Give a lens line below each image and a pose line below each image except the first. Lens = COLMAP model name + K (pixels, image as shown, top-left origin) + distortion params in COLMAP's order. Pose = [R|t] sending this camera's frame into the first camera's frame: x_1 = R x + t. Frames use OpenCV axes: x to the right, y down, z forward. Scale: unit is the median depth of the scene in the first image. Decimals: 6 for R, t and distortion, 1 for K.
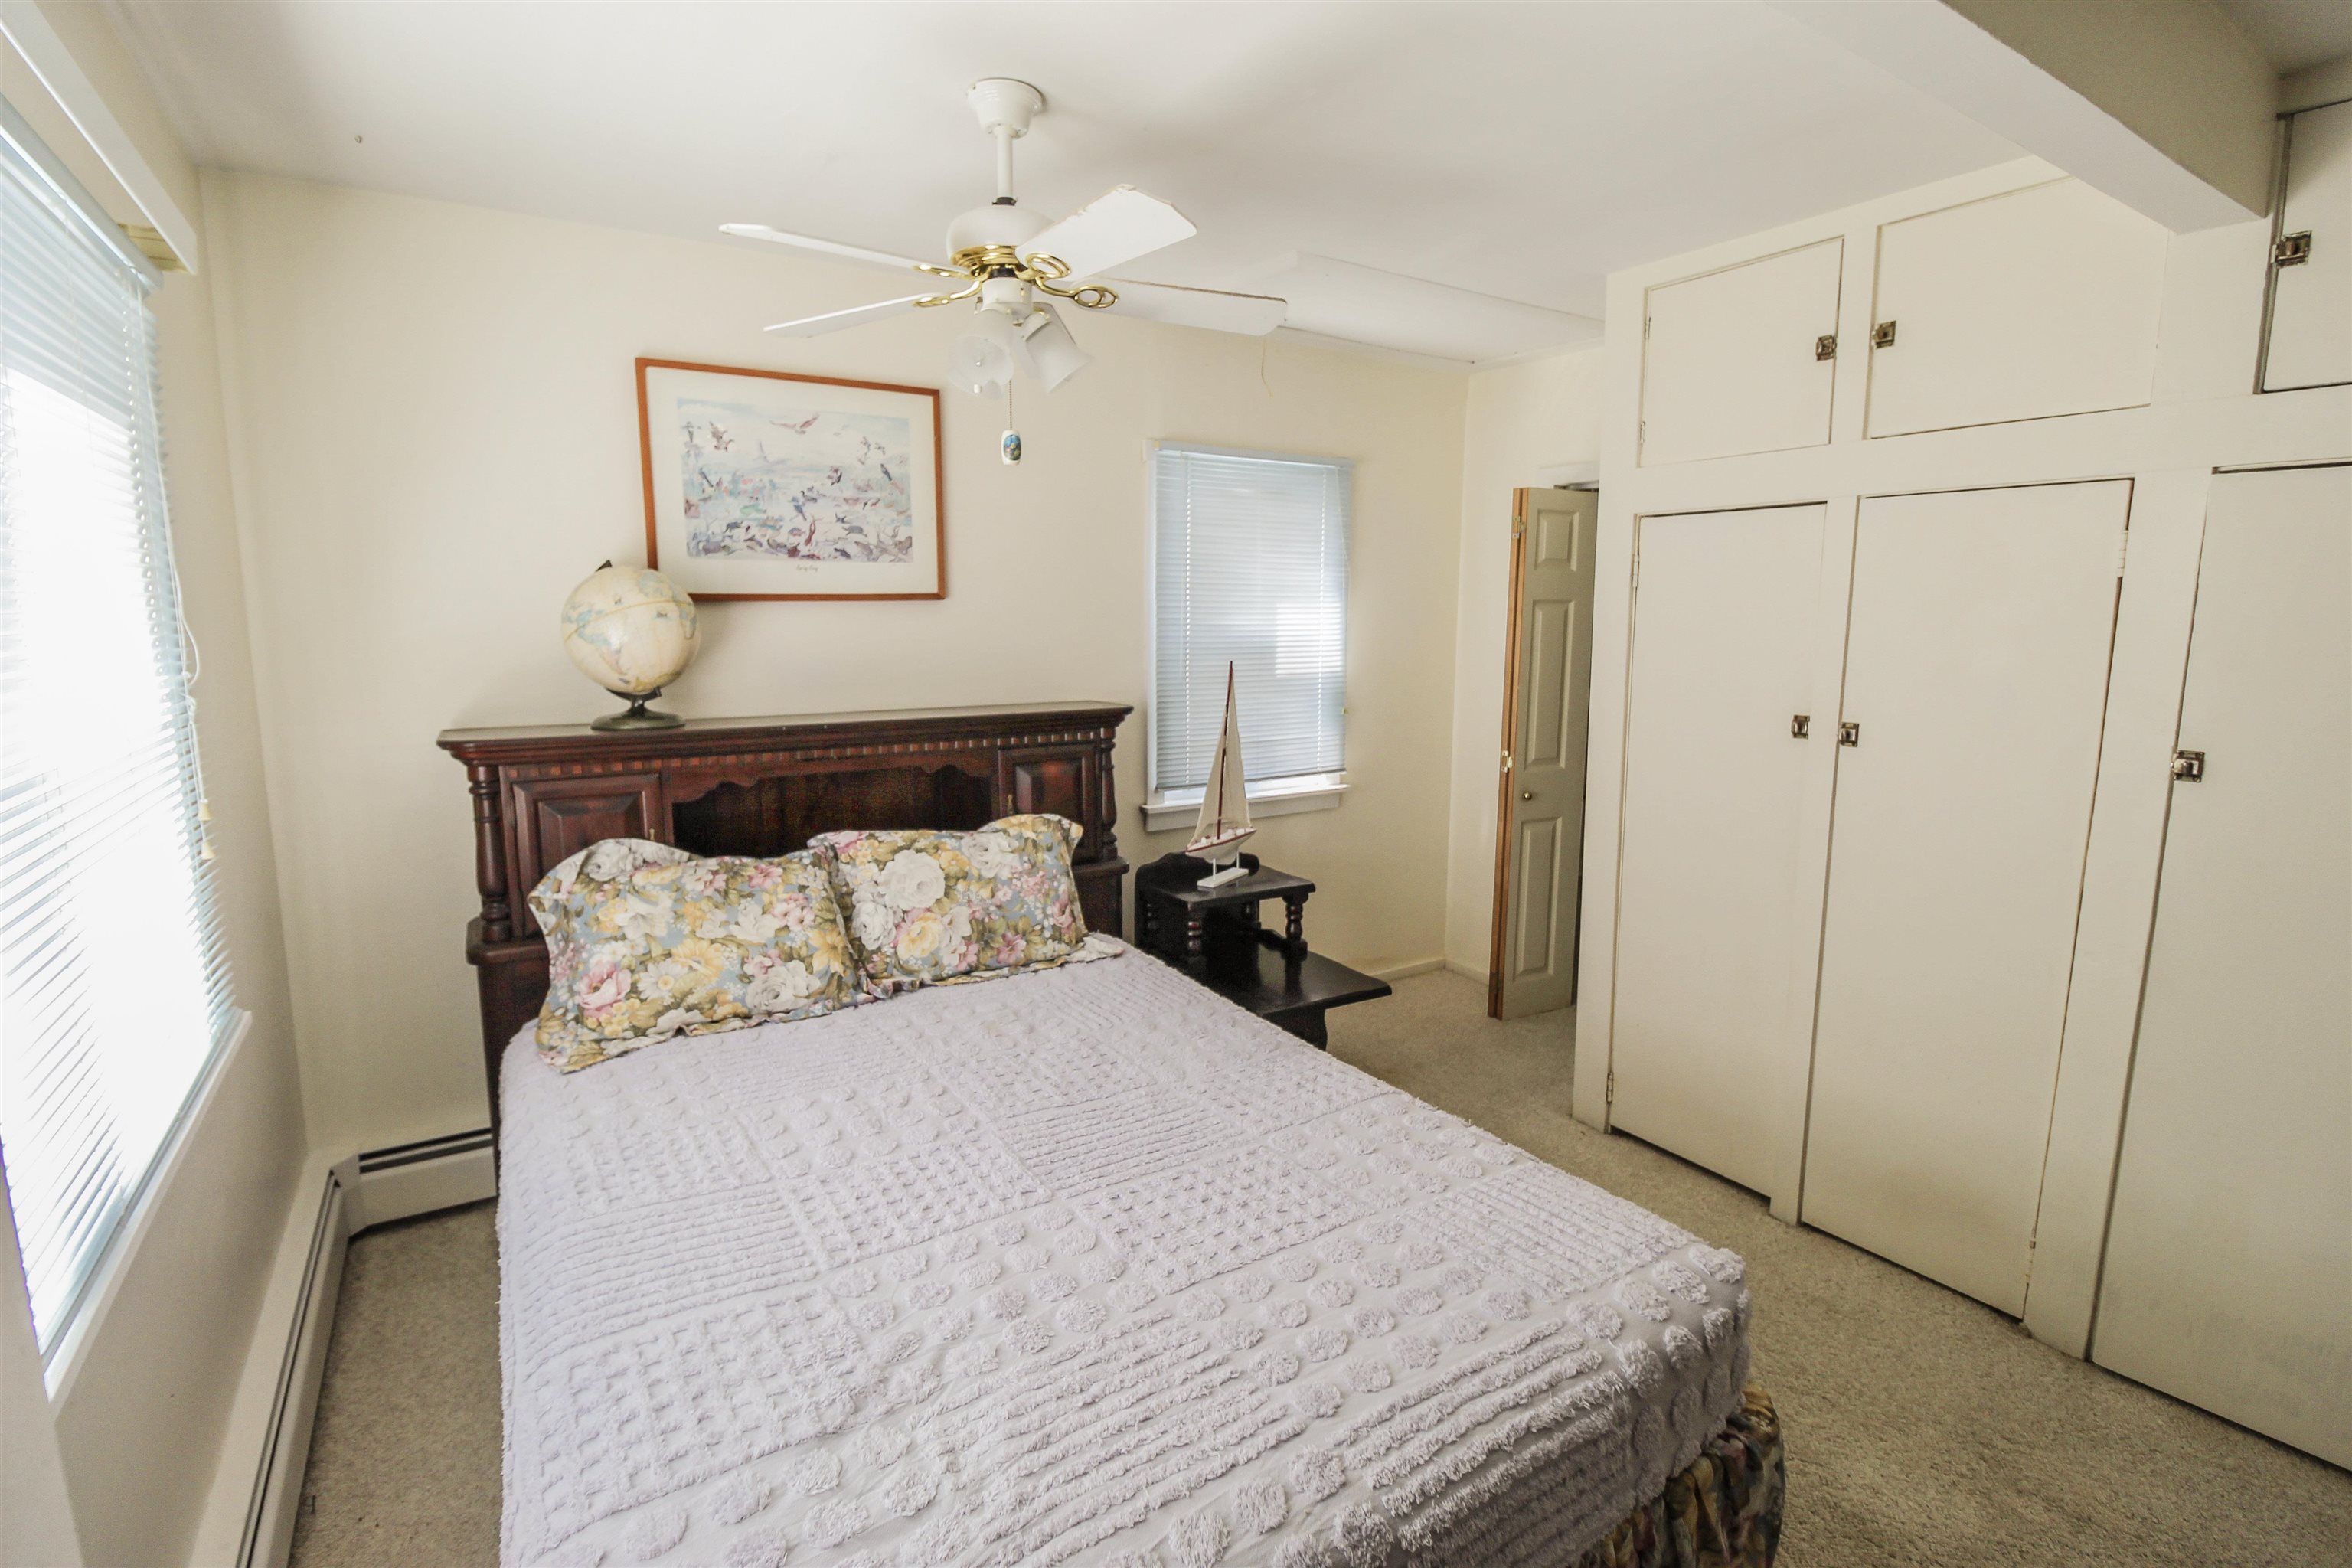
lens RADIAL K [[1082.5, 0, 1170.6], [0, 1082.5, 764.5], [0, 0, 1]] dist [-0.004077, -0.011328]
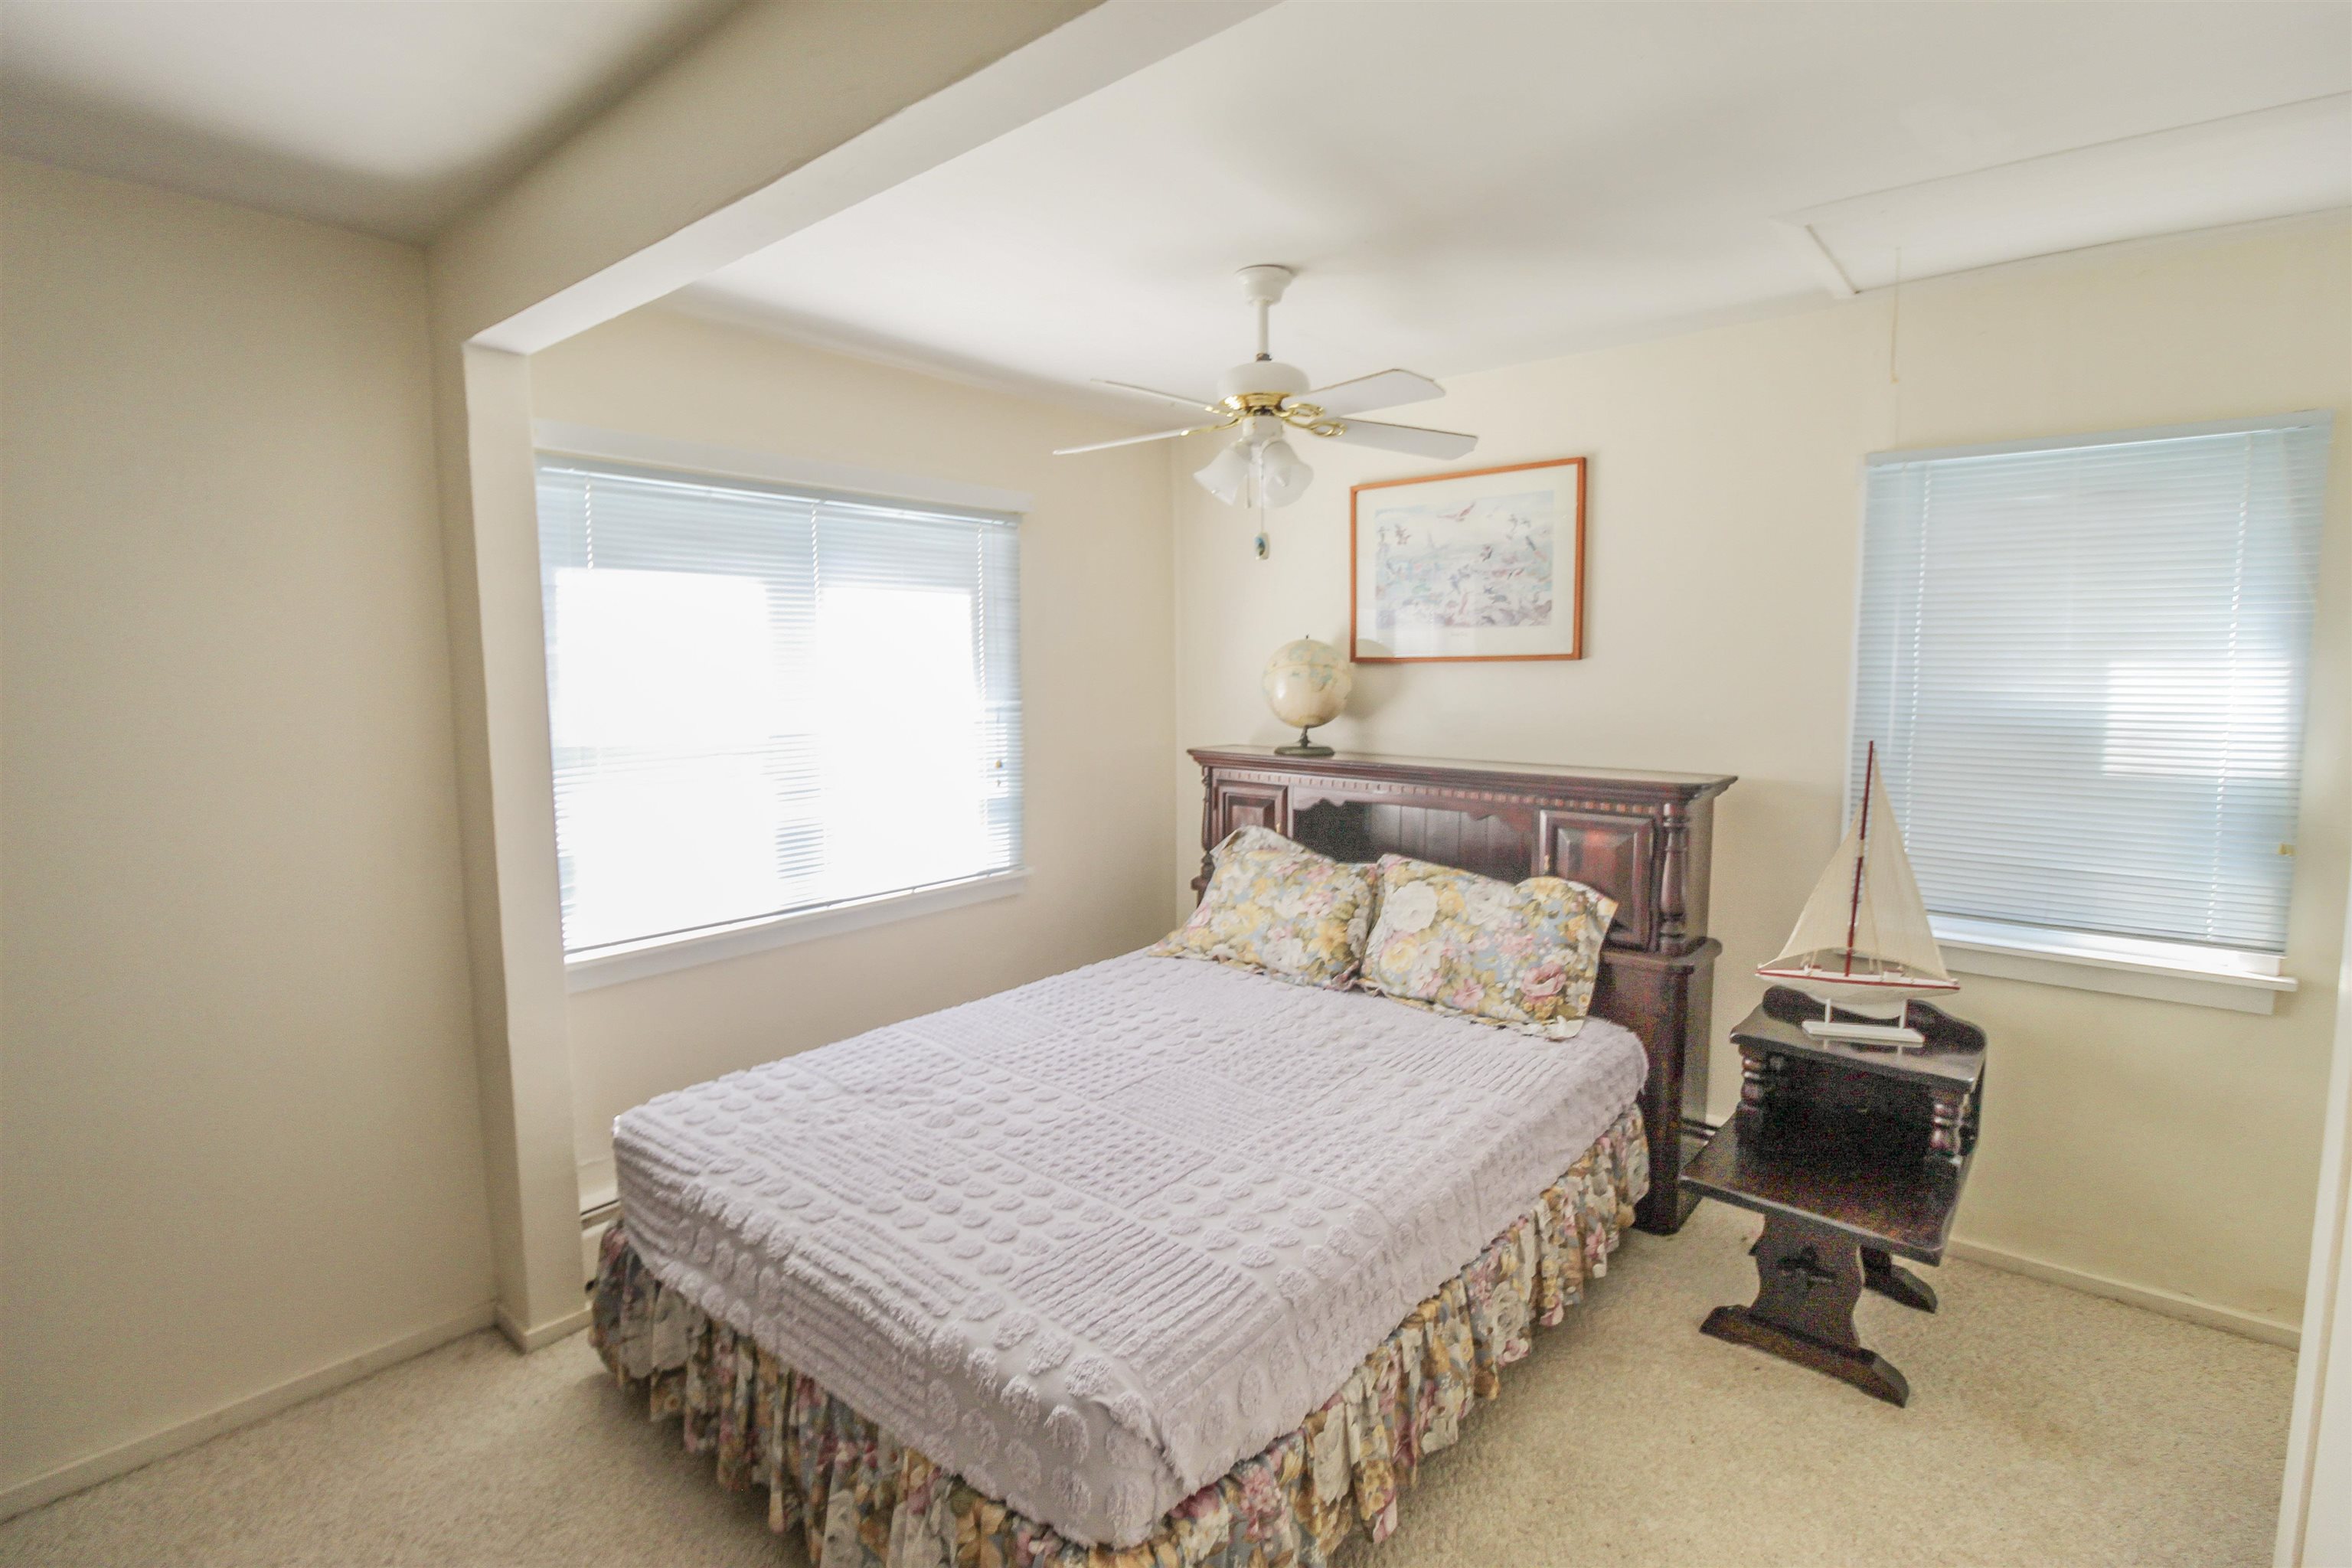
lens RADIAL K [[1082.5, 0, 1178.4], [0, 1082.5, 765.8], [0, 0, 1]] dist [-0.004077, -0.011328]
pose [[0.300543, 0.088717, -0.949633, 0.767724], [-0.132309, 0.989916, 0.050607, -0.066156], [0.944546, 0.110436, 0.309251, 0.405680]]
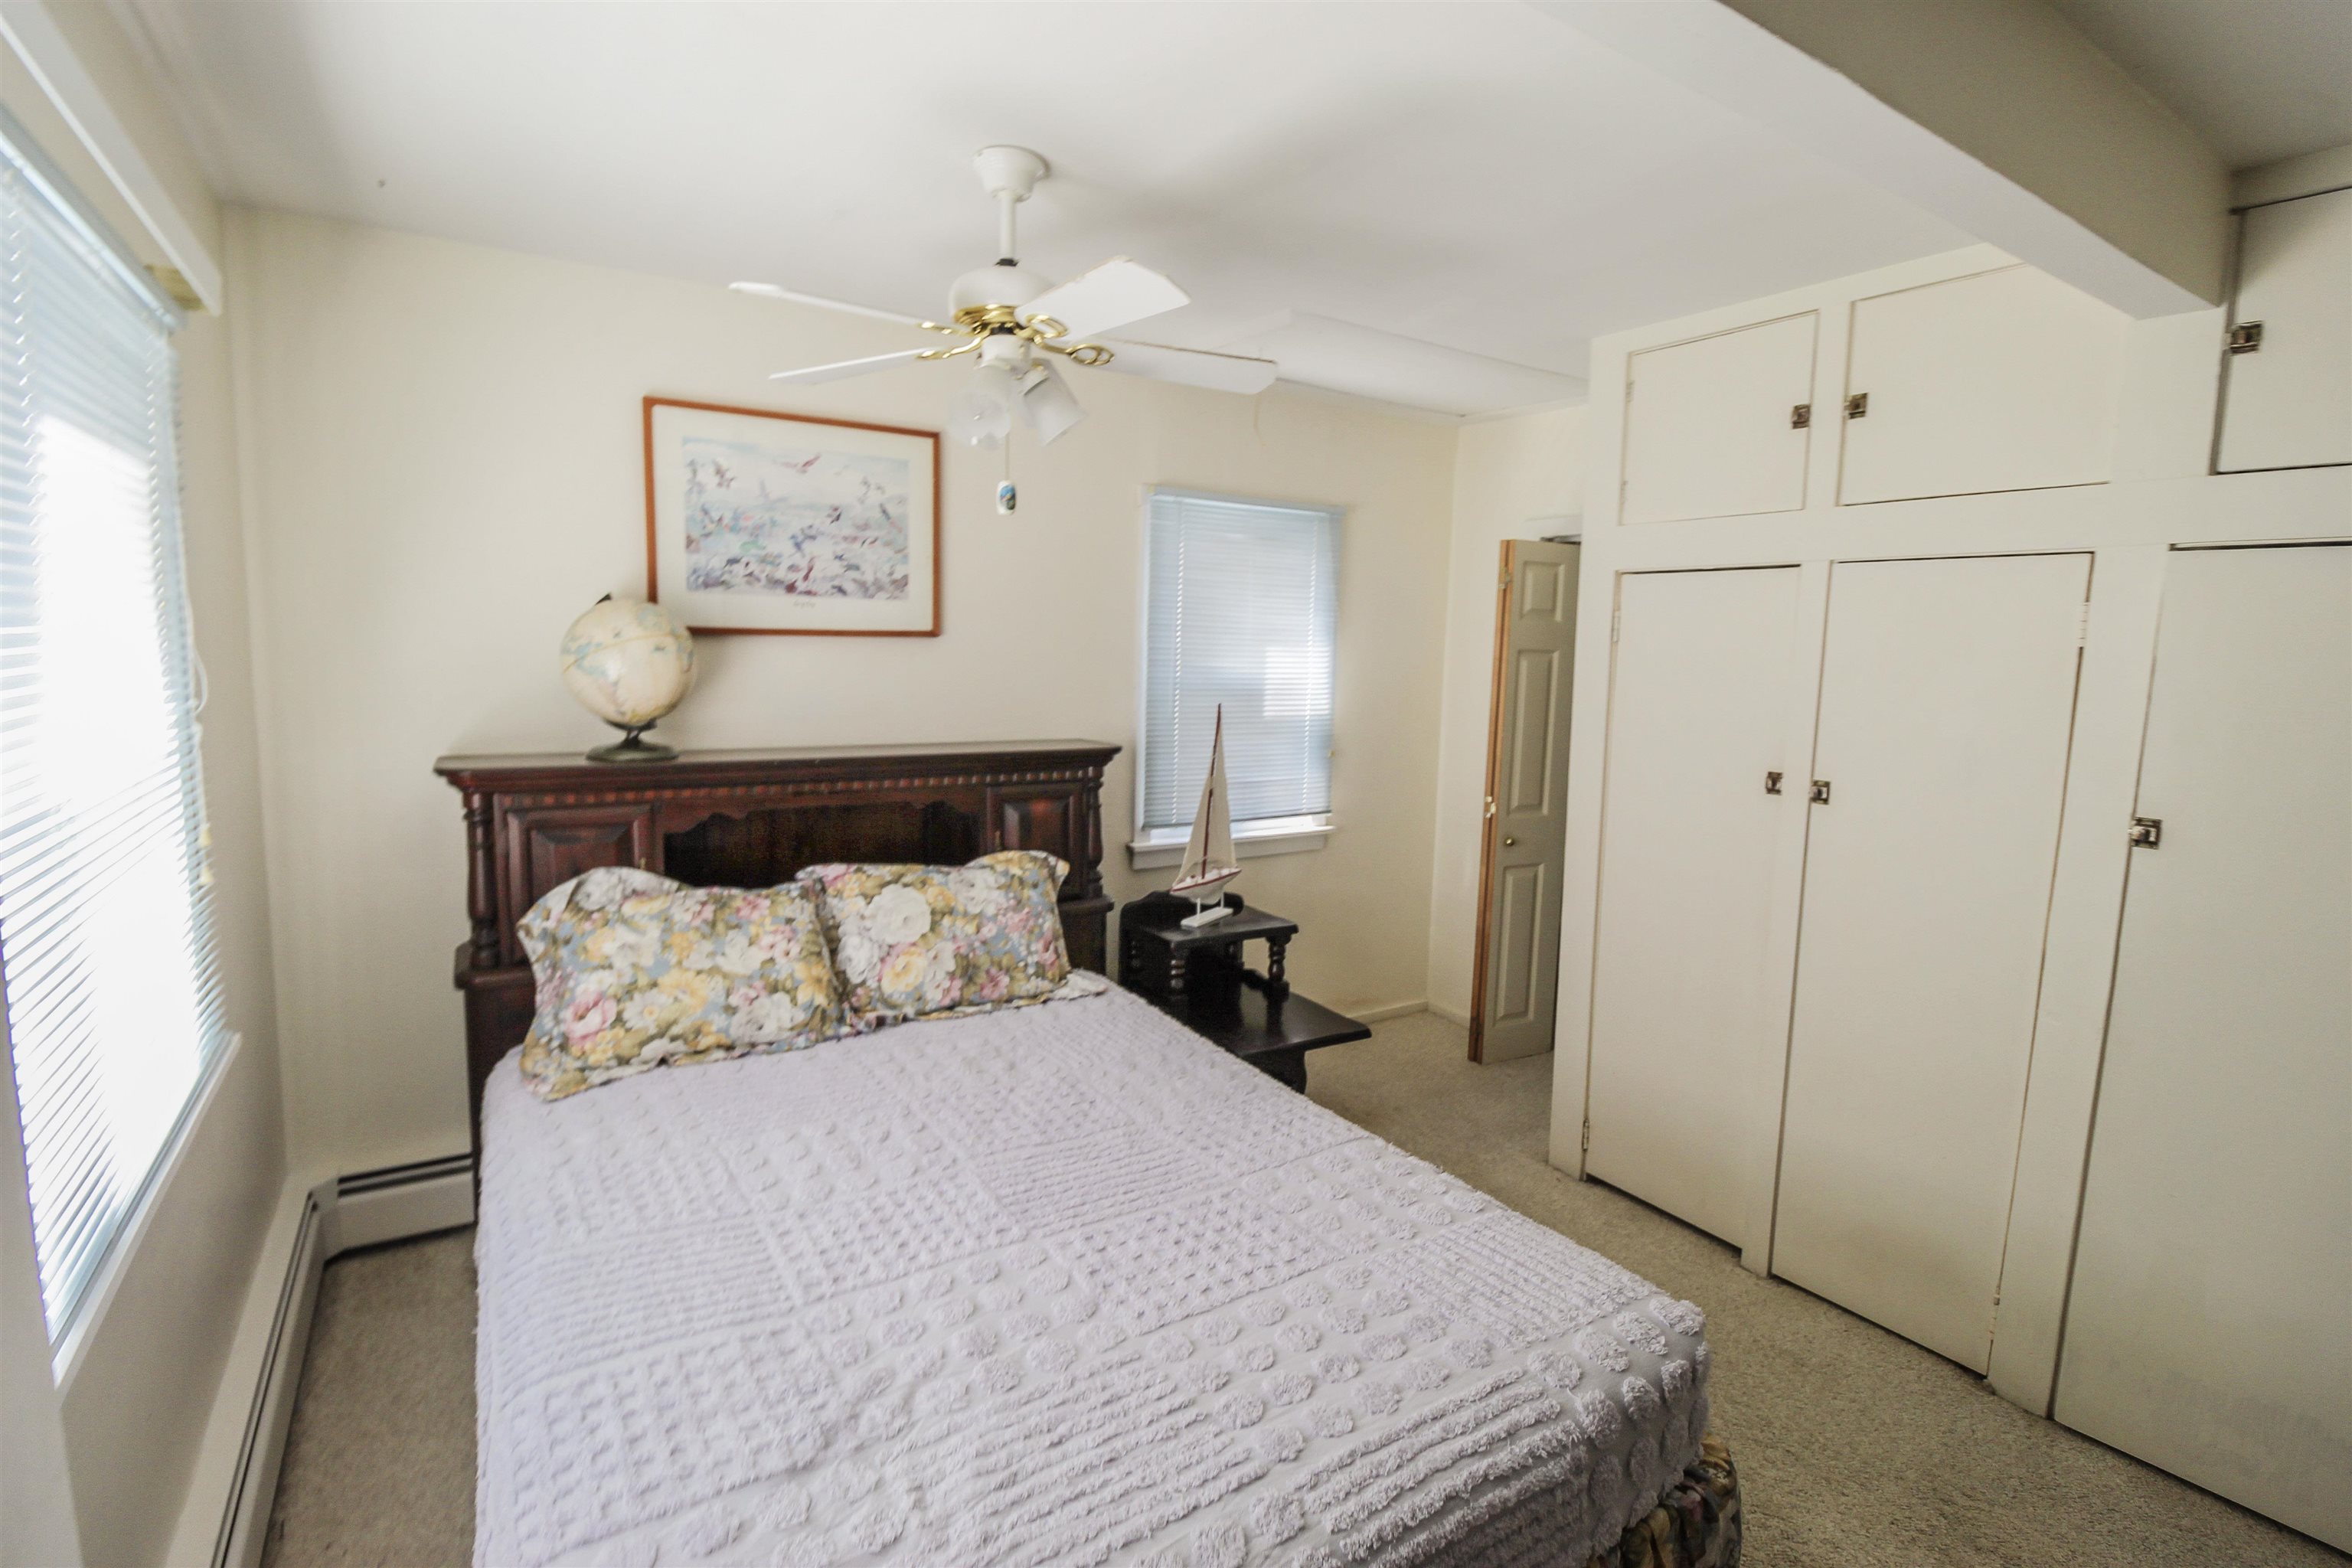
lens RADIAL K [[1082.5, 0, 1170.0], [0, 1082.5, 765.0], [0, 0, 1]] dist [-0.004077, -0.011328]
pose [[0.999717, 0.022792, 0.006829, 0.004918], [-0.022587, 0.999332, -0.028727, -0.009570], [-0.007479, 0.028565, 0.999564, -0.016839]]
